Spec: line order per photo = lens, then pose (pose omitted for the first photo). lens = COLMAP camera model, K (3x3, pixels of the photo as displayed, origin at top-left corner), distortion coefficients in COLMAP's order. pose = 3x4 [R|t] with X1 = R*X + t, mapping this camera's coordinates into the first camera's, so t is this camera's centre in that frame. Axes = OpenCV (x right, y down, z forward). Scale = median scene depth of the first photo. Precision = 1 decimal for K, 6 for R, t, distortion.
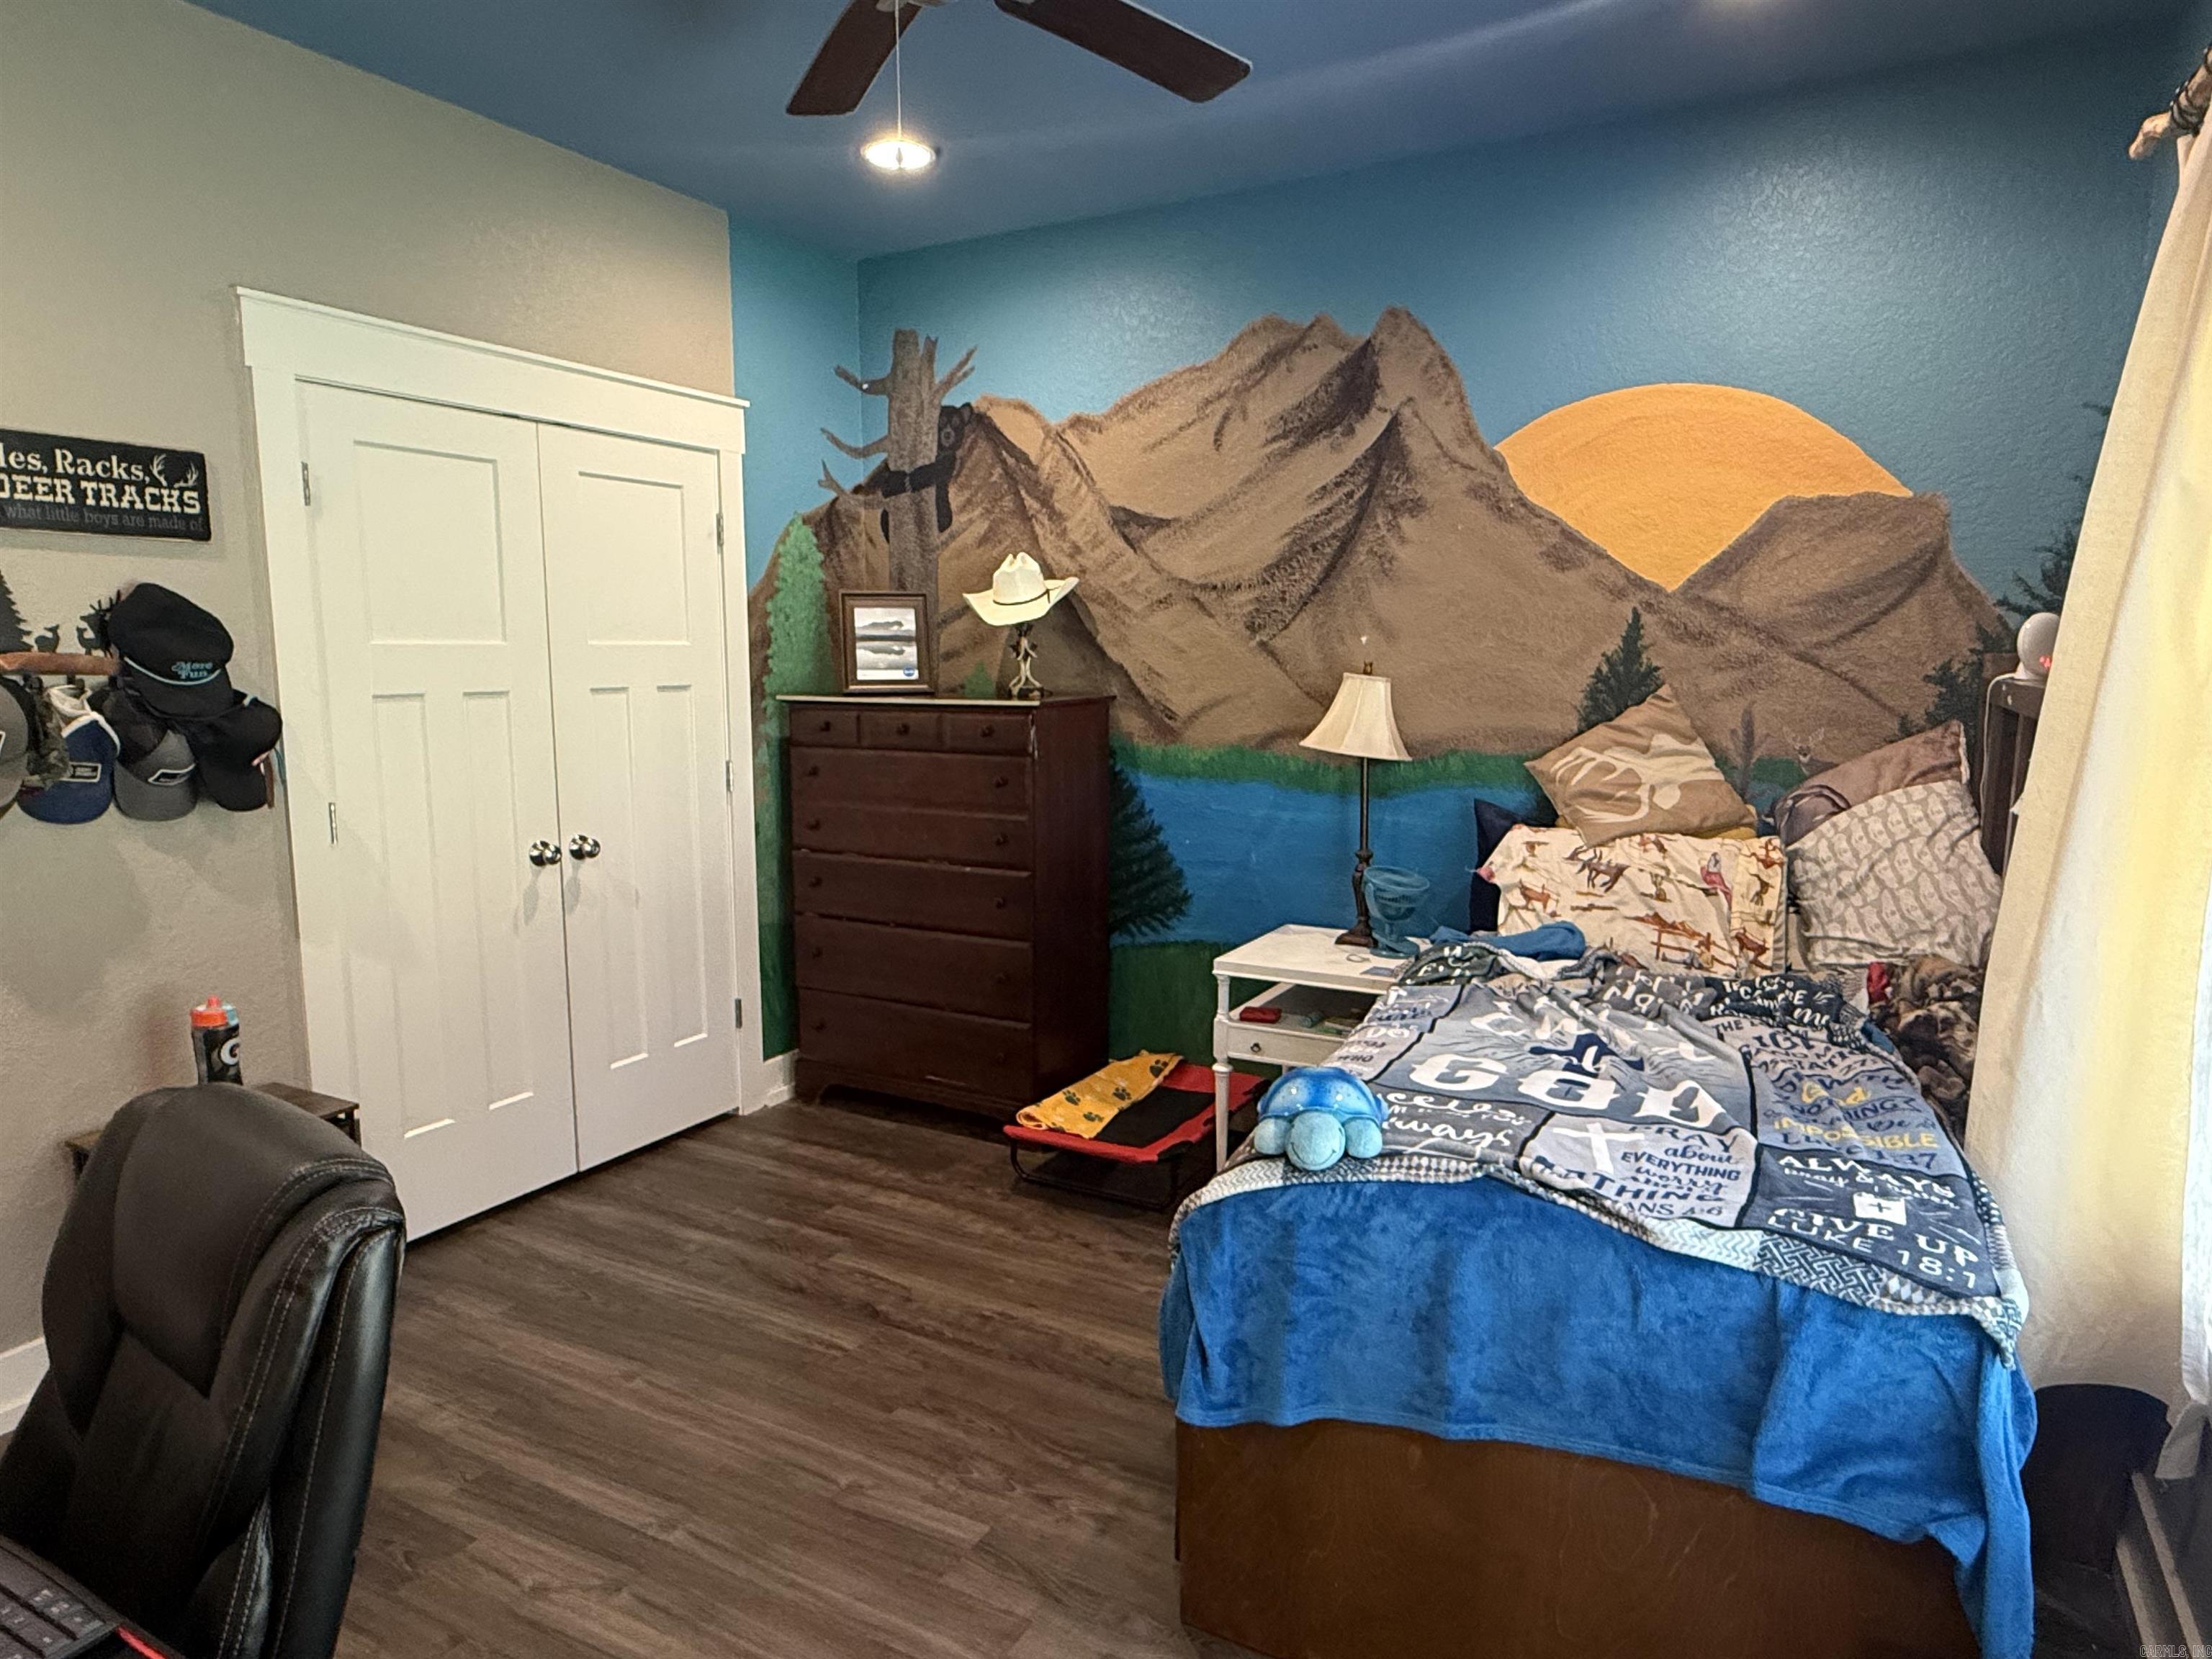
lens RADIAL K [[1332.3, 0, 1104.6], [0, 1332.3, 836.1], [0, 0, 1]] dist [-0.000479, 0.003915]
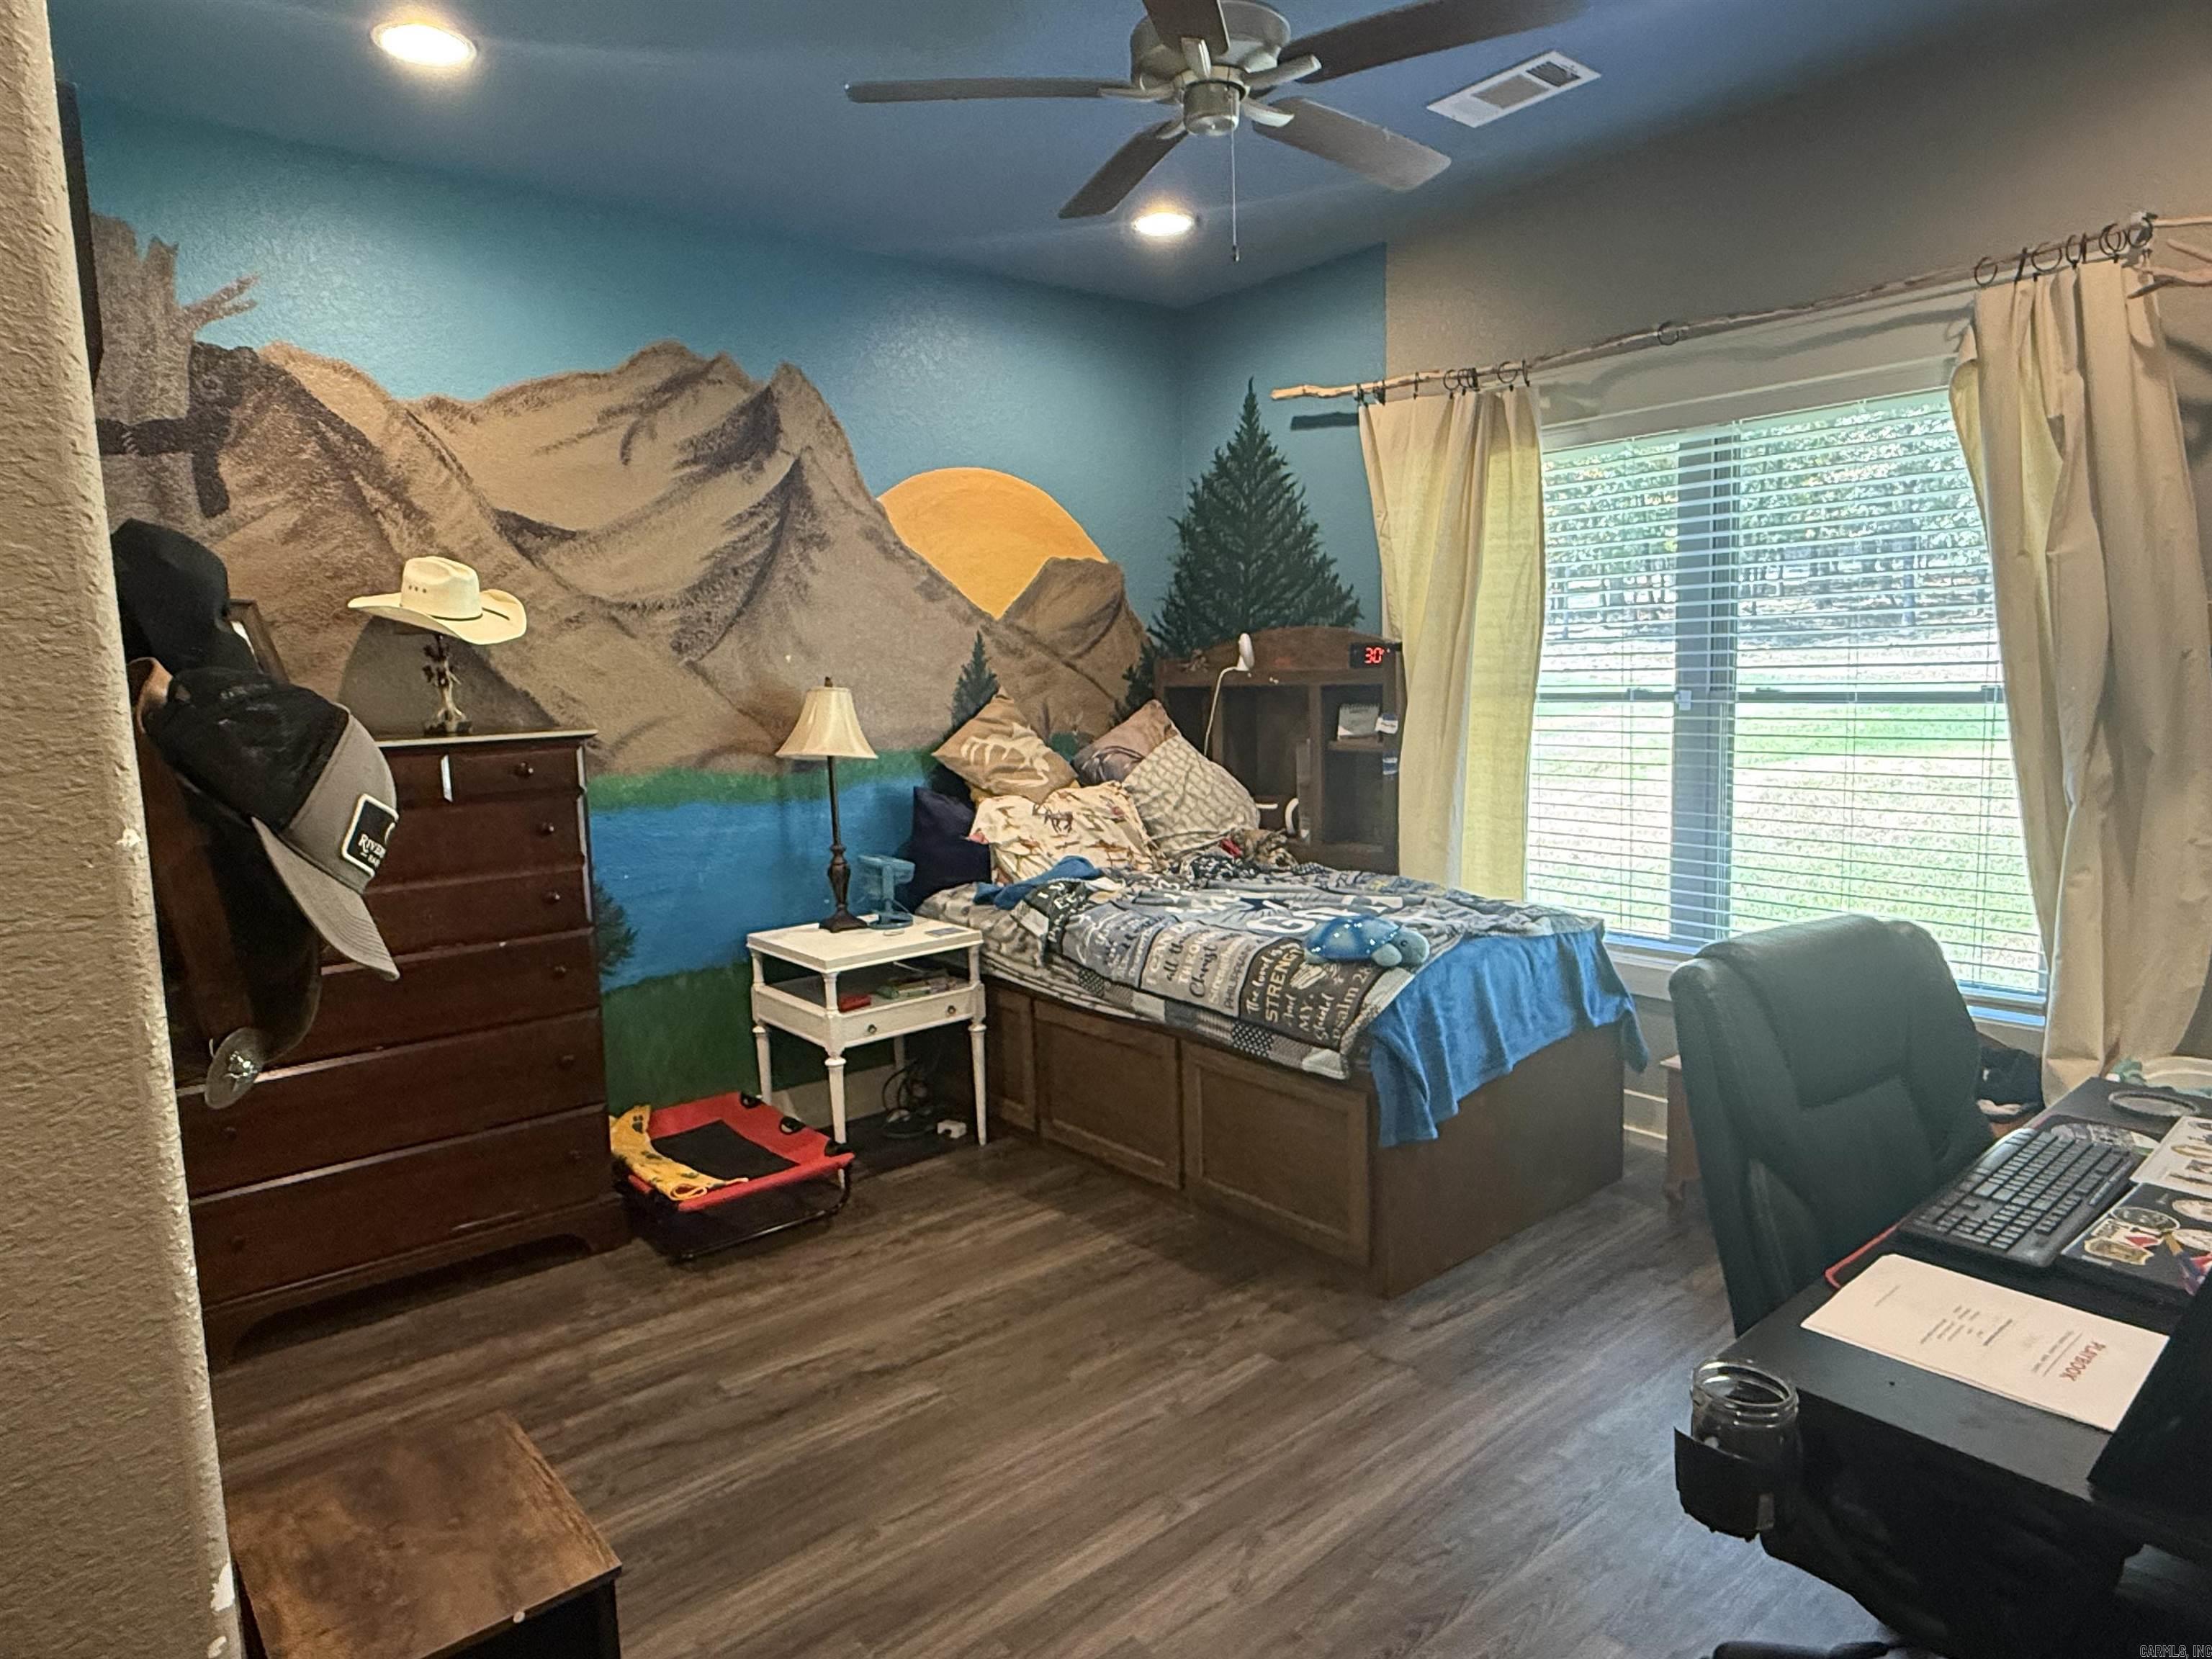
lens RADIAL K [[1332.3, 0, 1101.8], [0, 1332.3, 825.6], [0, 0, 1]] dist [-0.000479, 0.003915]
pose [[0.359321, -0.119675, 0.925509, -0.741246], [0.162356, 0.984636, 0.064287, -0.040238], [-0.918983, 0.127162, 0.373230, 0.369703]]
